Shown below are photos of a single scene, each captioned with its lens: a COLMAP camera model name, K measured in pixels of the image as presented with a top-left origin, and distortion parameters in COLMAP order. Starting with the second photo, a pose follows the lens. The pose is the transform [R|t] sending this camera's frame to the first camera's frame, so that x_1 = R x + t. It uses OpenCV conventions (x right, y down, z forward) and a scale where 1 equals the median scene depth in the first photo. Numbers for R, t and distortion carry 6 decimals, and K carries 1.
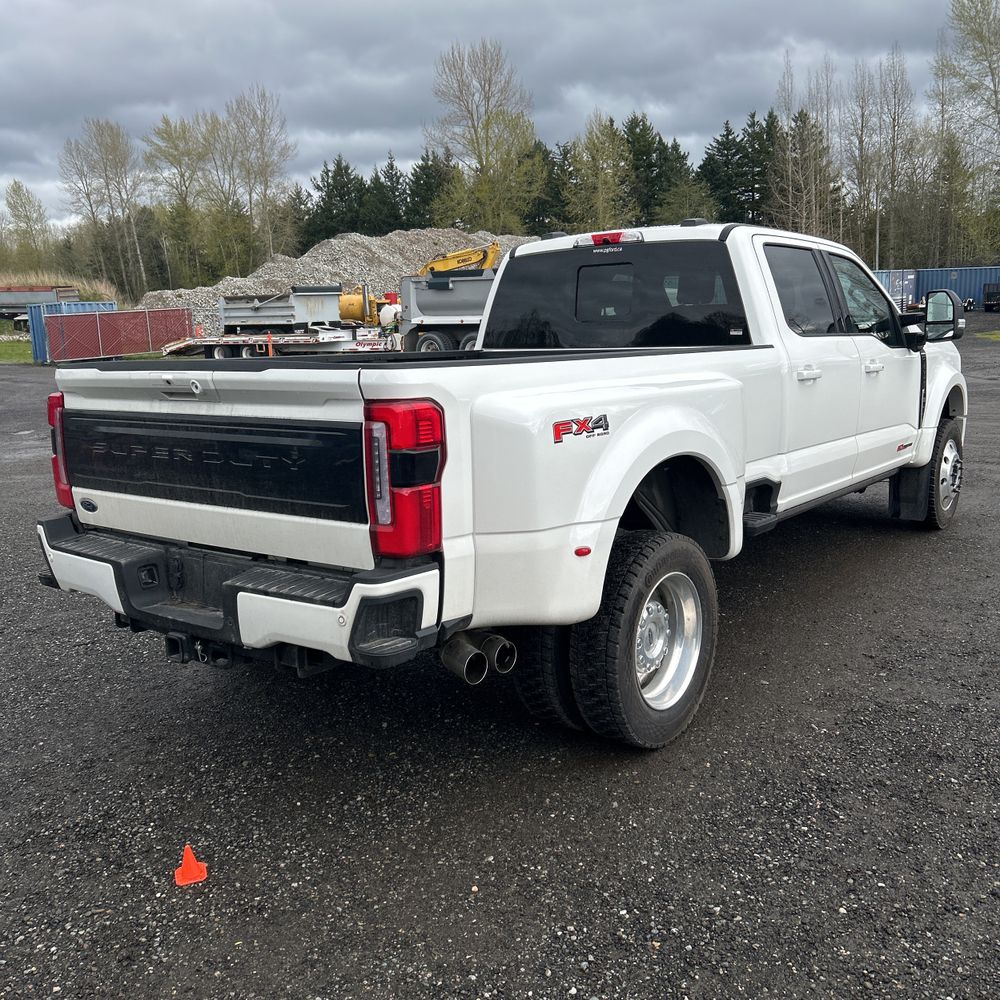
lens RADIAL K [[995.9, 0, 500.0], [0, 995.9, 500.0], [0, 0, 1]] dist [0.045419, -0.044856]
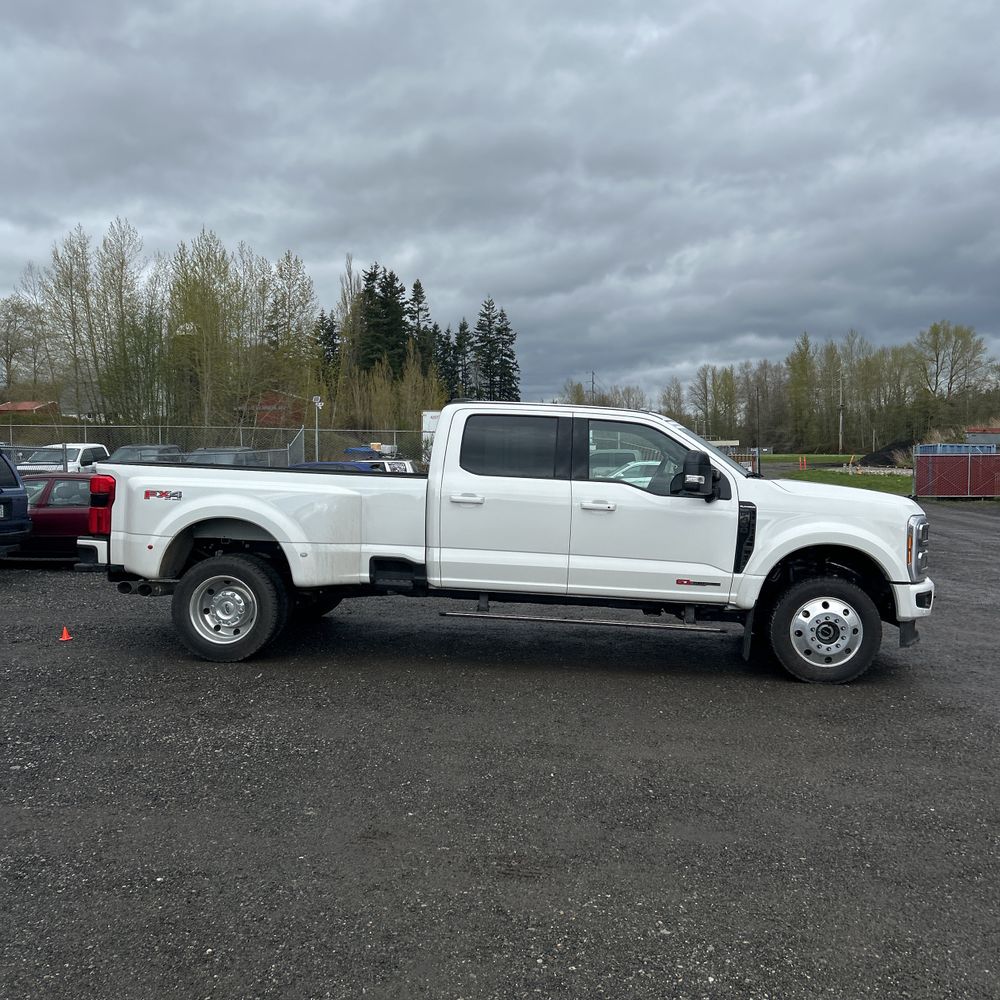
lens RADIAL K [[981.6, 0, 500.0], [0, 981.6, 500.0], [0, 0, 1]] dist [0.176300, -0.475047]
pose [[0.509975, 0.069939, -0.857341, 2.474599], [-0.189880, 0.981256, -0.032899, -0.134025], [0.838971, 0.179569, 0.513696, 0.469066]]
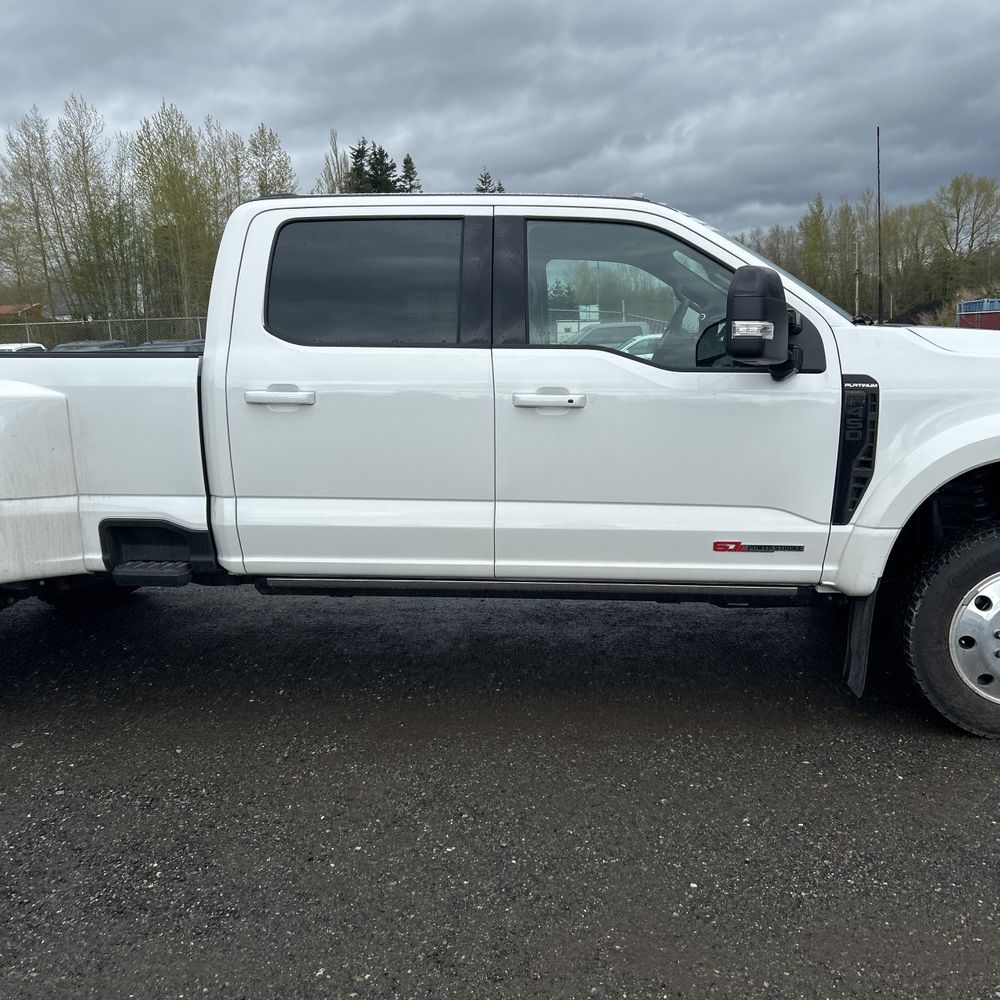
lens RADIAL K [[995.9, 0, 500.0], [0, 995.9, 500.0], [0, 0, 1]] dist [0.045419, -0.044856]
pose [[0.505272, 0.144421, -0.850789, 1.573526], [-0.145151, 0.986073, 0.081182, -0.209341], [0.850665, 0.082474, 0.519198, 1.217816]]
